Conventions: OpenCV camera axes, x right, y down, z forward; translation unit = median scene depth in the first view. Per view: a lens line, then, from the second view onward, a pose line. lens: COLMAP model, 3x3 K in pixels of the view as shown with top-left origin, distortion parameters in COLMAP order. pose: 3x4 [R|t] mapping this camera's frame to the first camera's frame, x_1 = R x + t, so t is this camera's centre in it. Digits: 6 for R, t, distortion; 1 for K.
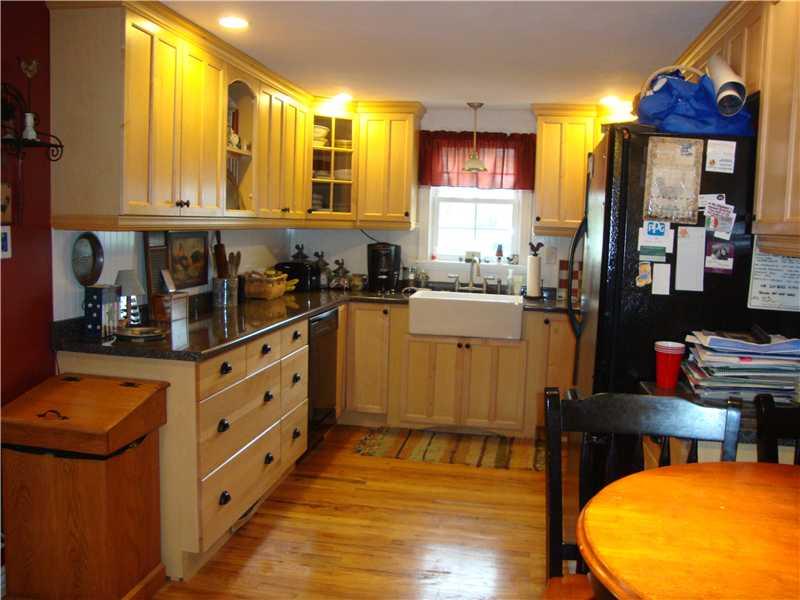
lens RADIAL K [[723.0, 0, 400.0], [0, 723.0, 300.0], [0, 0, 1]] dist [-0.137753, -0.001122]
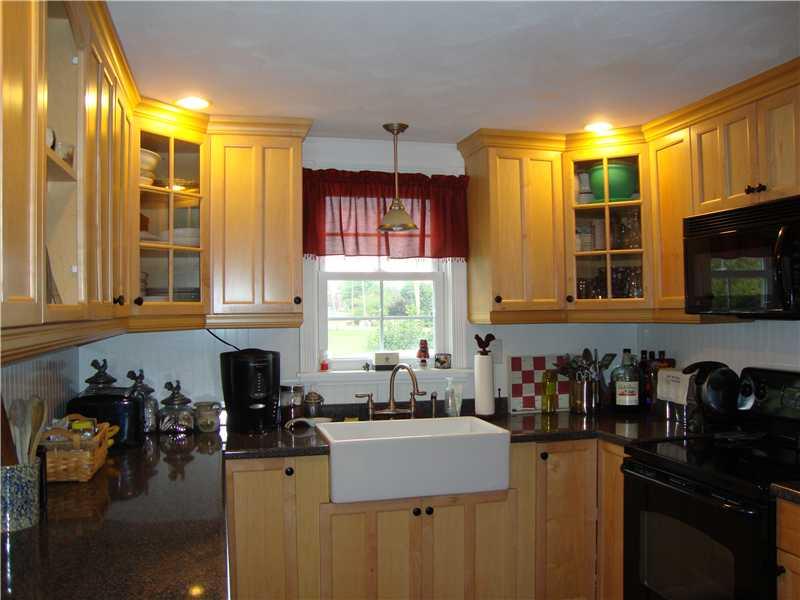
lens RADIAL K [[723.0, 0, 400.0], [0, 723.0, 300.0], [0, 0, 1]] dist [-0.137753, -0.001122]
pose [[0.912318, -0.038330, 0.407685, -0.157578], [0.083763, 0.992026, -0.094176, -0.054647], [-0.400824, 0.120067, 0.908253, 0.412305]]
